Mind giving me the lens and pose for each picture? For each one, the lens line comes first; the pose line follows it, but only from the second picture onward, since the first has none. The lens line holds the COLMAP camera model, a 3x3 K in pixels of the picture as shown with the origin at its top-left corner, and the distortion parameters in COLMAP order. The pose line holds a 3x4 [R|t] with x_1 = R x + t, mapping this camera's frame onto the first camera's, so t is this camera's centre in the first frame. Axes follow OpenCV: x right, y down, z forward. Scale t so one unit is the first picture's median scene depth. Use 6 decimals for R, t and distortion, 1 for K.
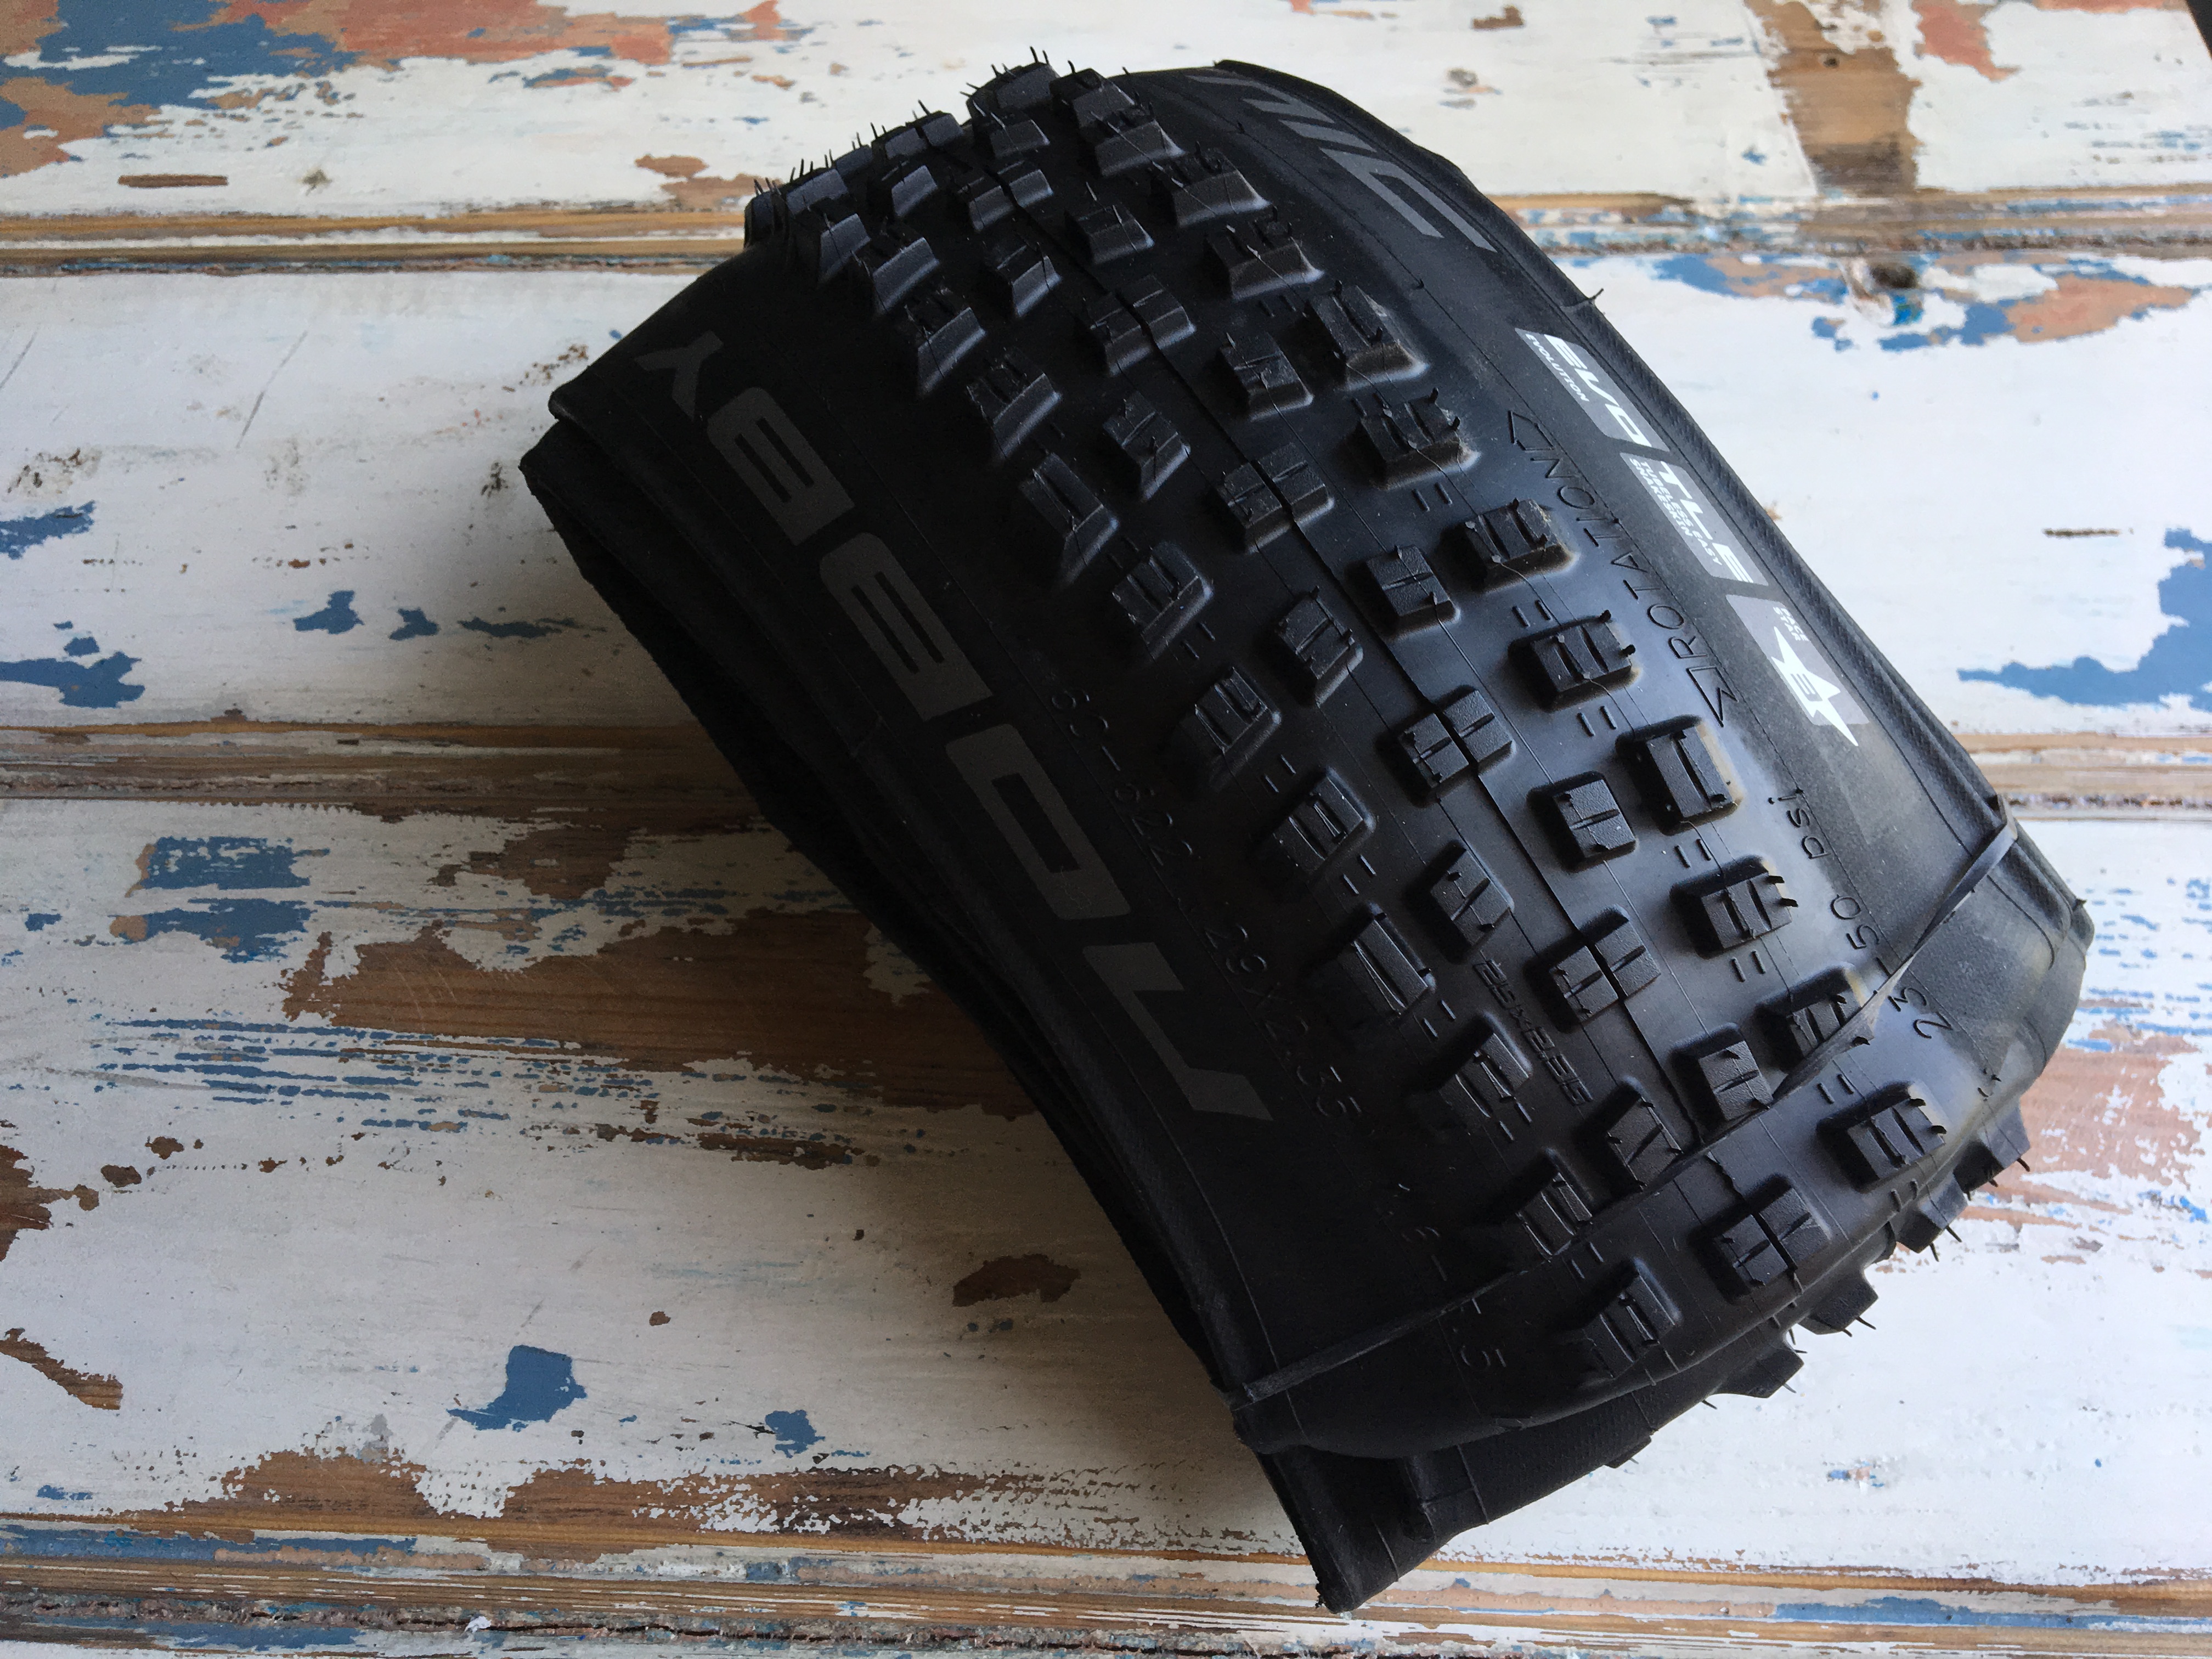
lens RADIAL K [[1879.2, 0, 1109.8], [0, 1879.2, 830.5], [0, 0, 1]] dist [0.049172, -0.087891]
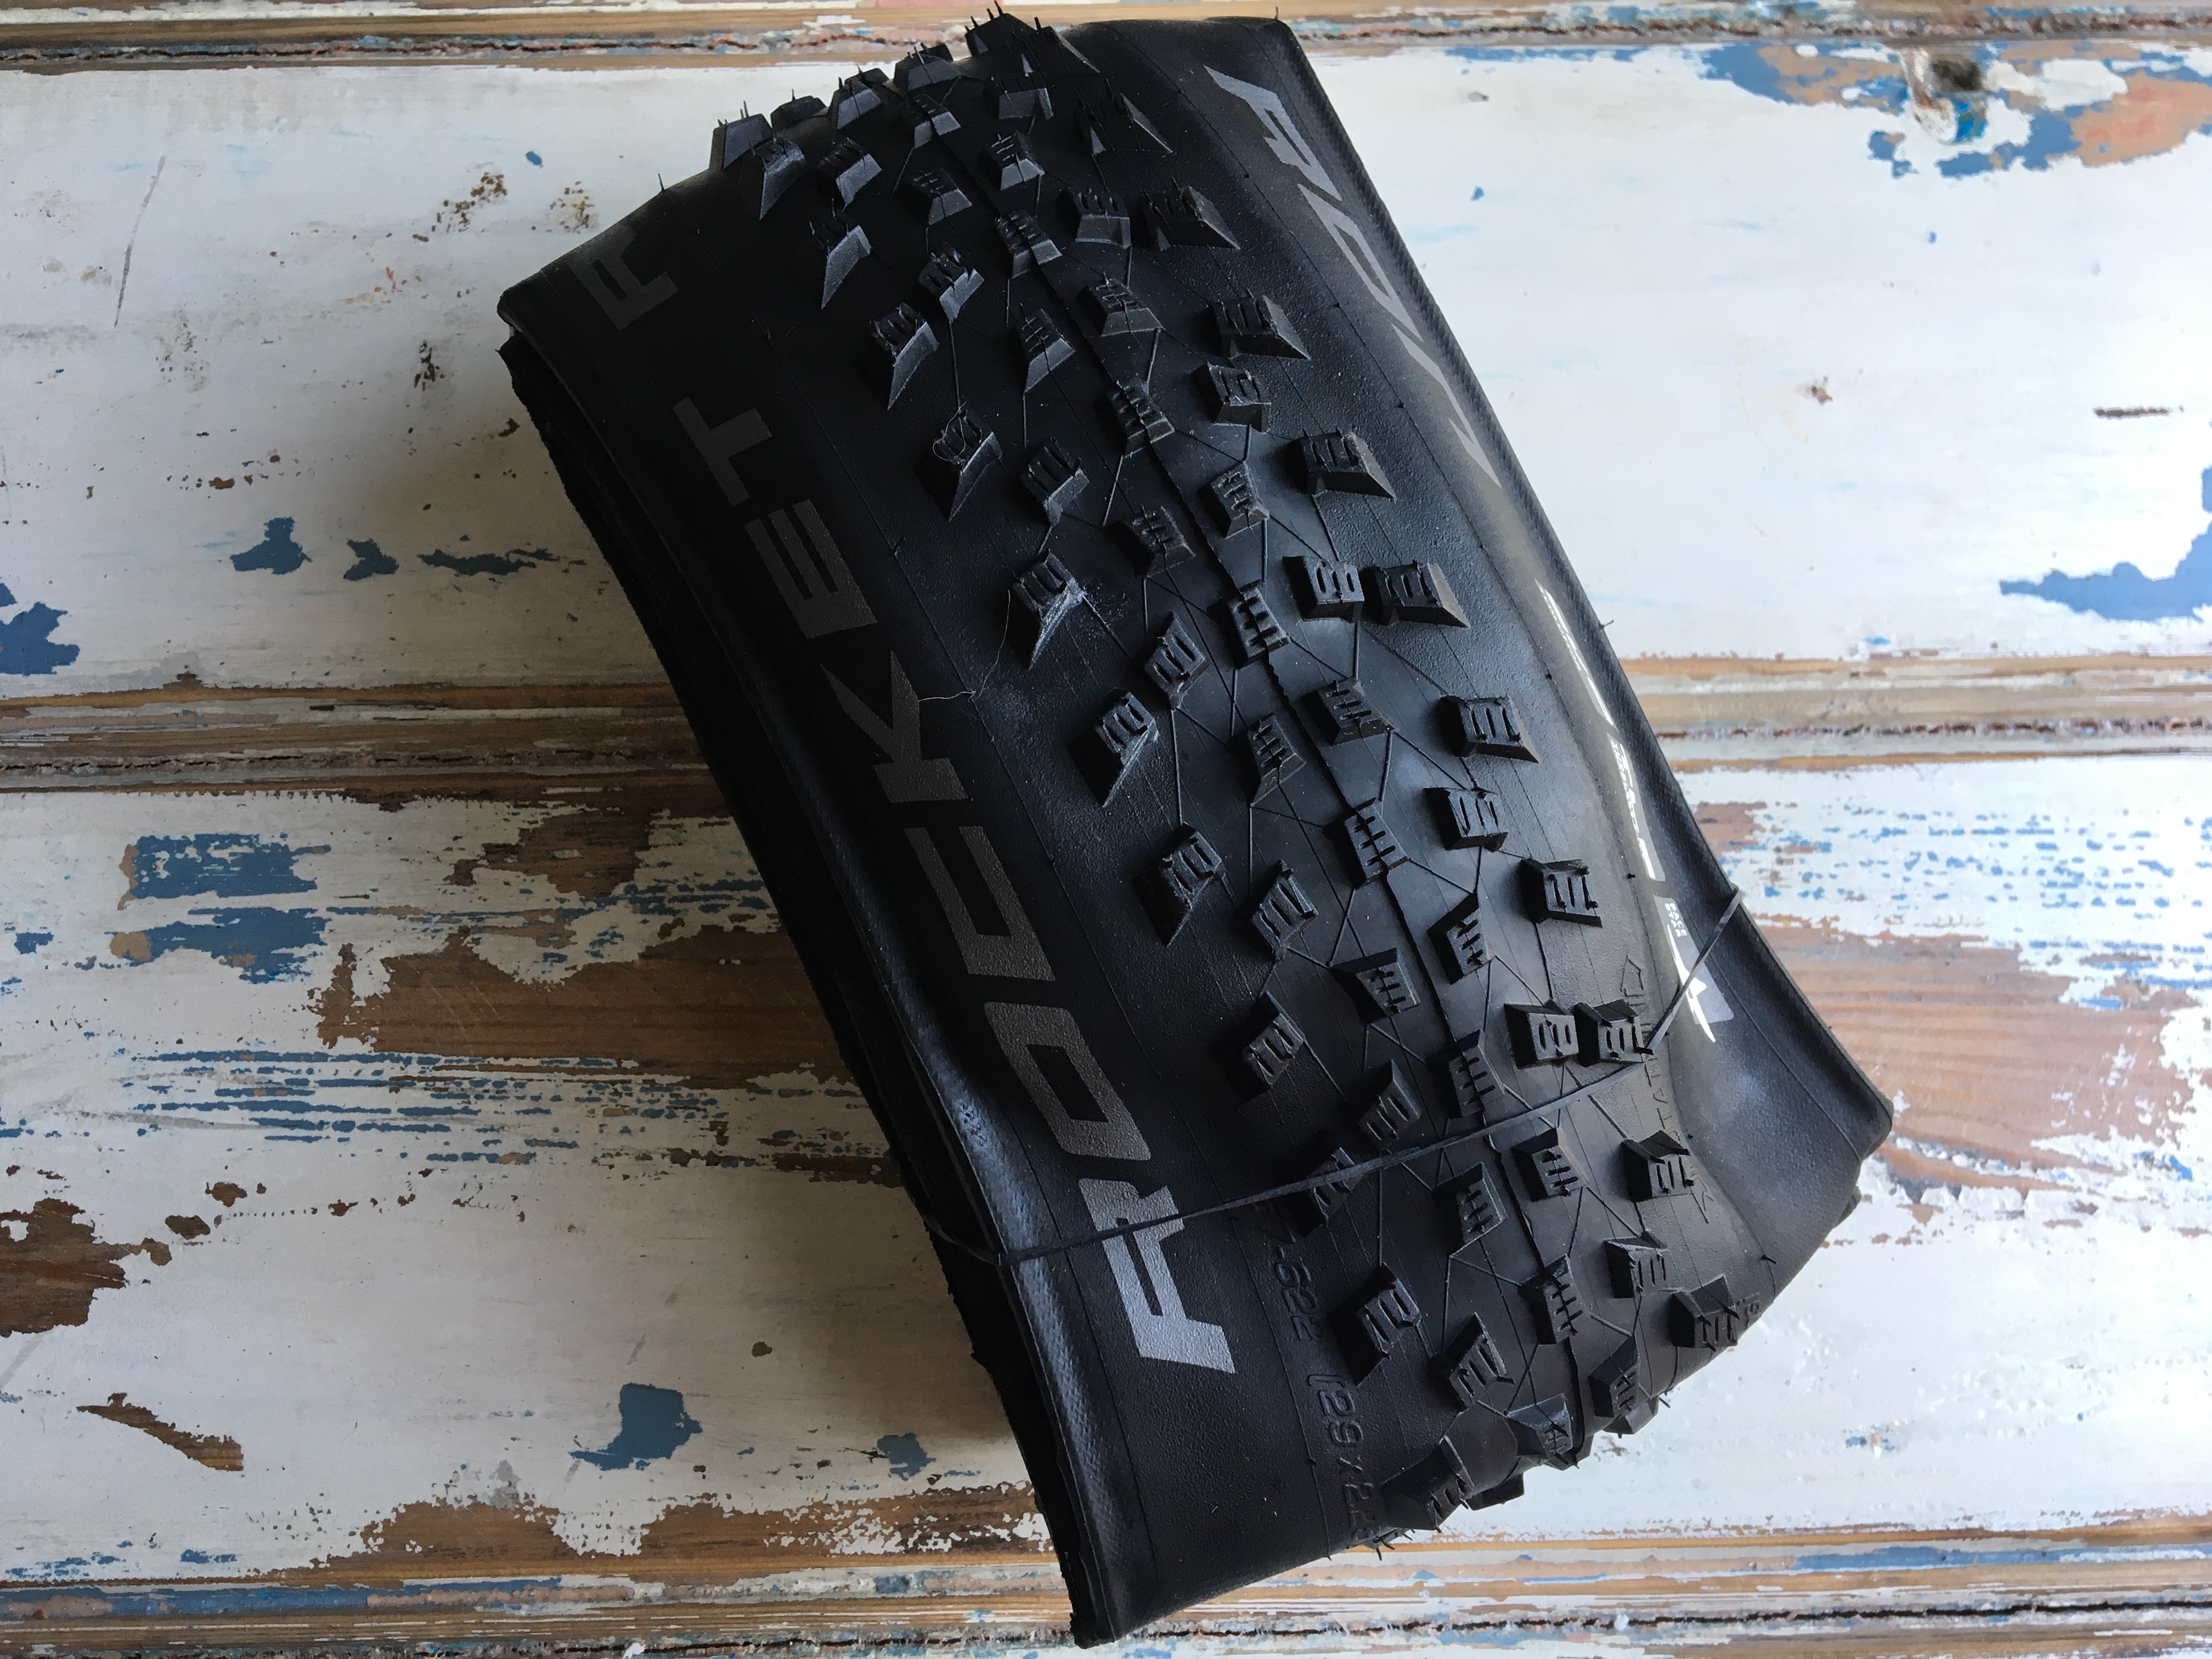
lens RADIAL K [[1895.4, 0, 1109.1], [0, 1895.4, 818.9], [0, 0, 1]] dist [0.062604, -0.112618]
pose [[0.995829, -0.046849, 0.078296, -0.107468], [0.020922, 0.952496, 0.303833, -0.310570], [-0.088811, -0.300927, 0.949503, 0.067166]]
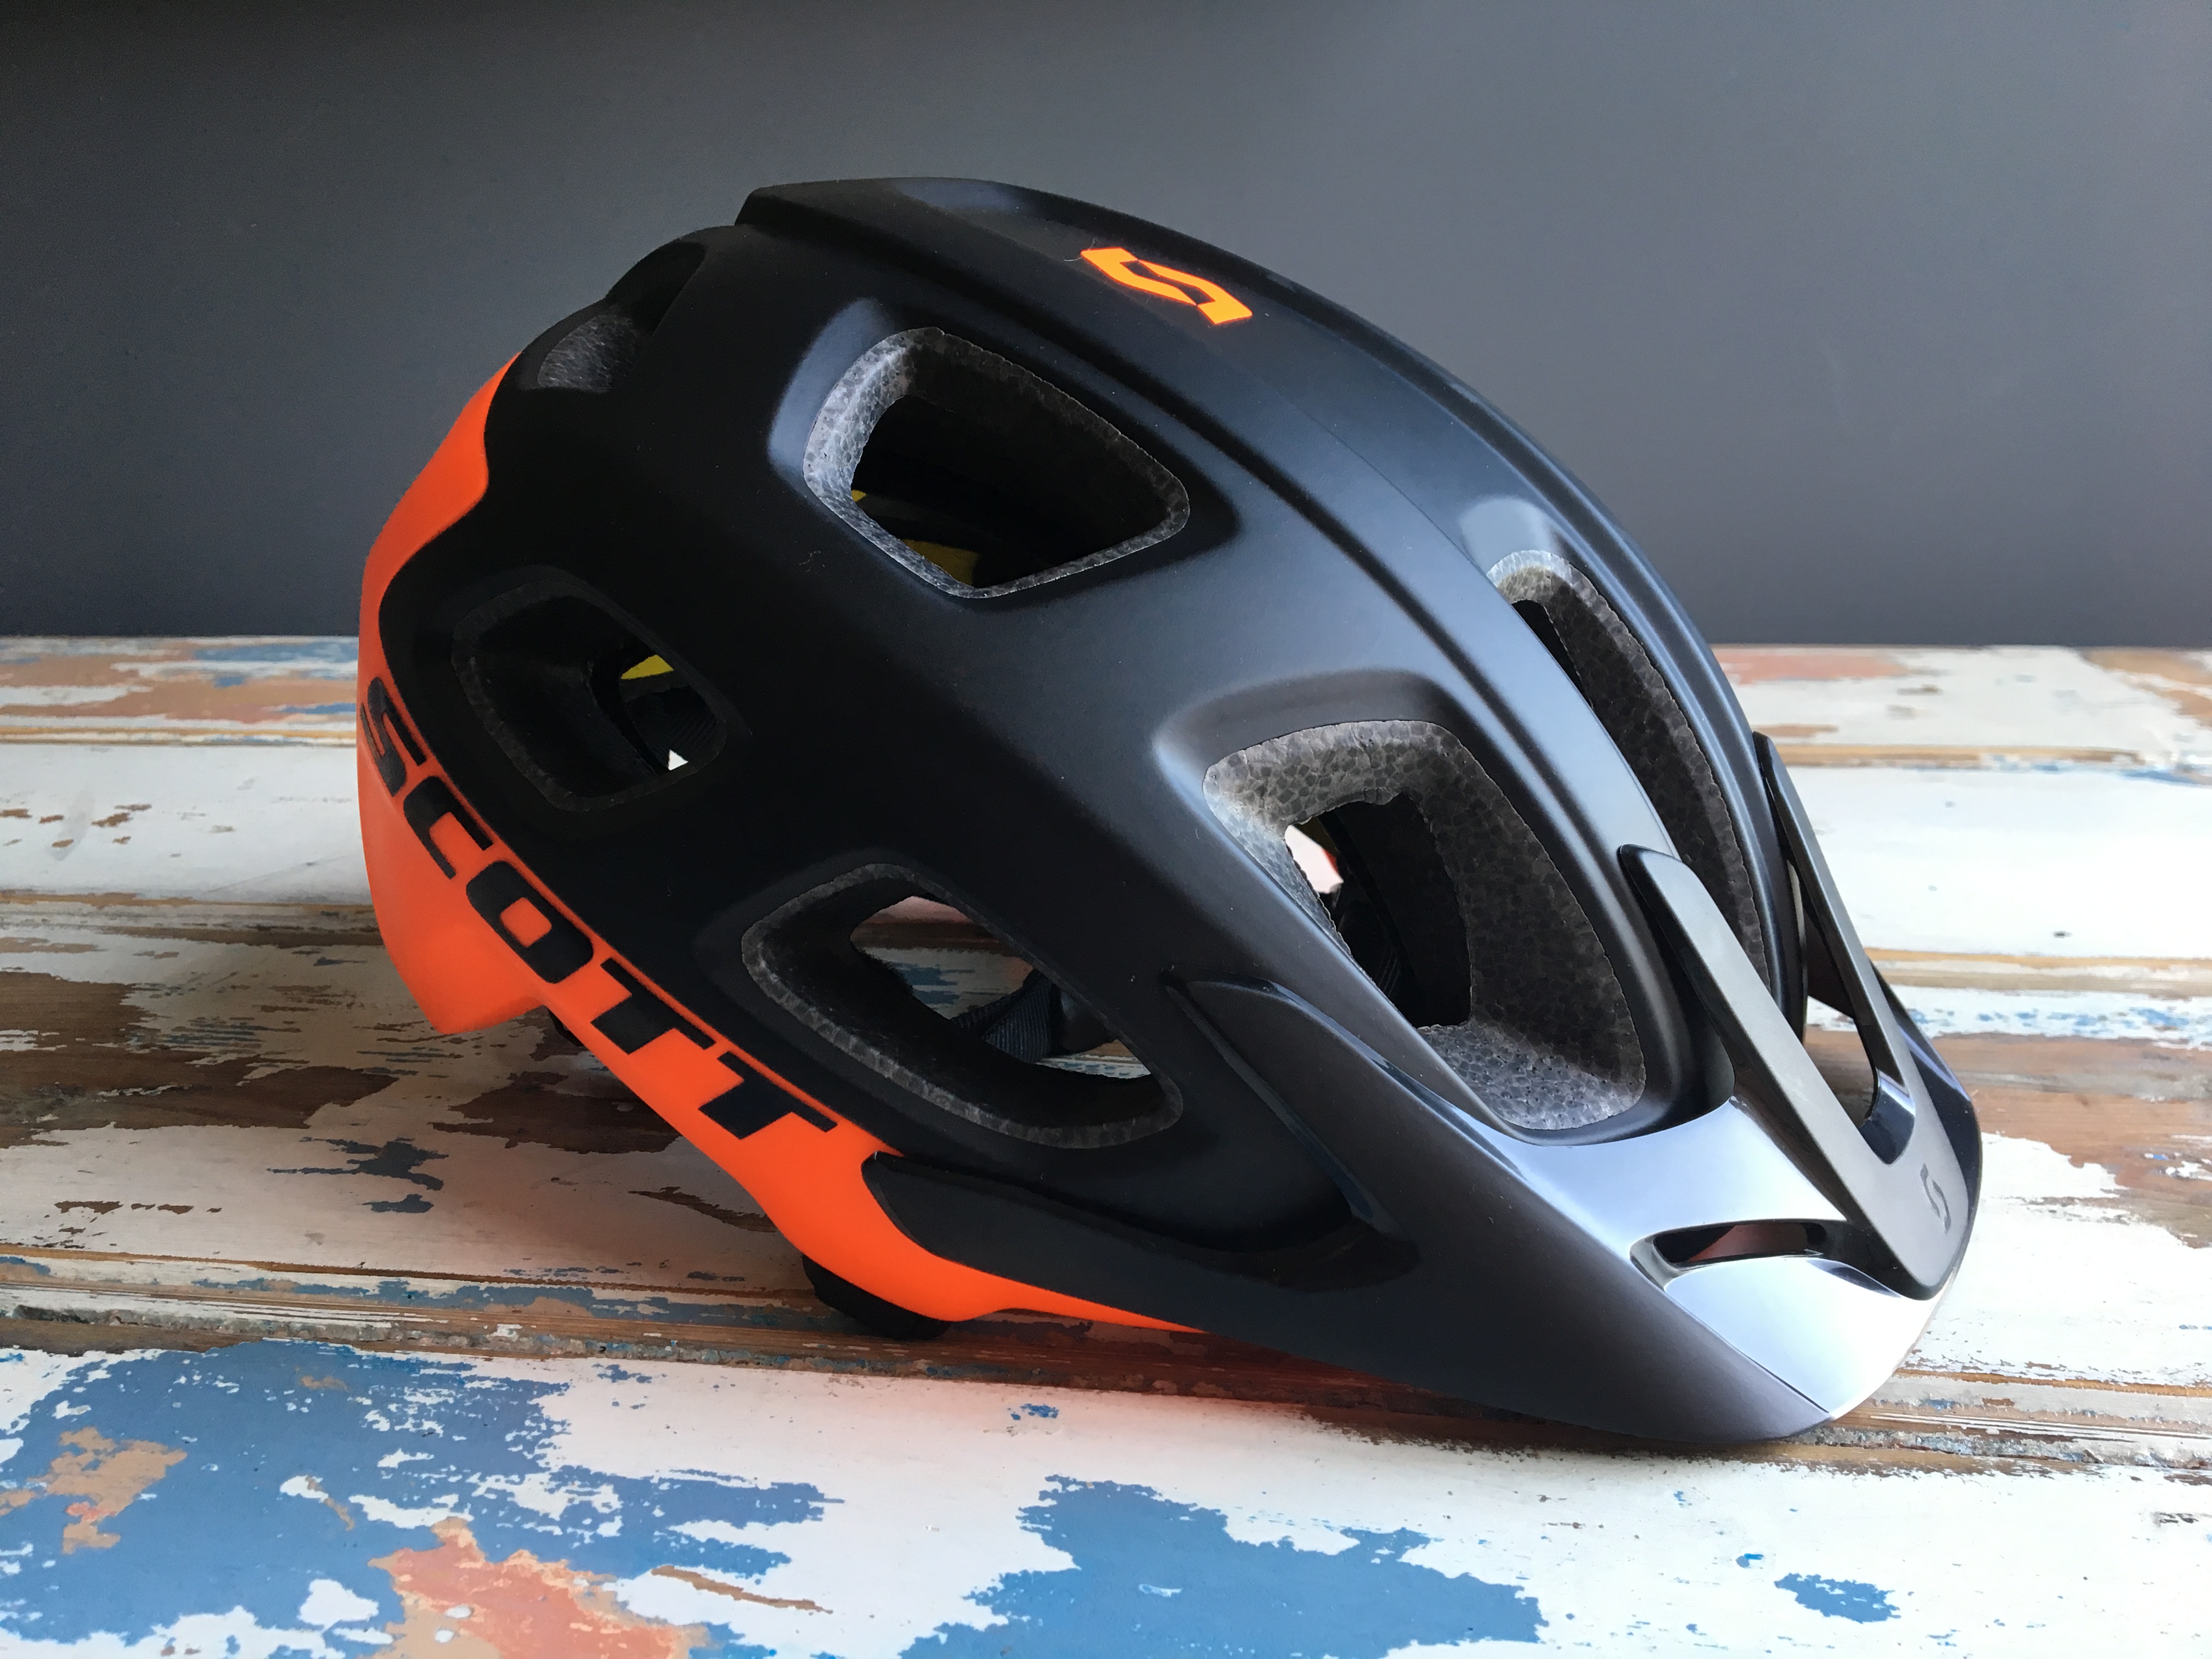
lens RADIAL K [[1892.6, 0, 1108.6], [0, 1892.6, 826.4], [0, 0, 1]] dist [0.048570, -0.083970]
pose [[0.991011, 0.052571, -0.123017, -0.225722], [-0.117554, 0.781145, -0.613183, 0.655389], [0.063859, 0.622133, 0.780303, 0.115741]]
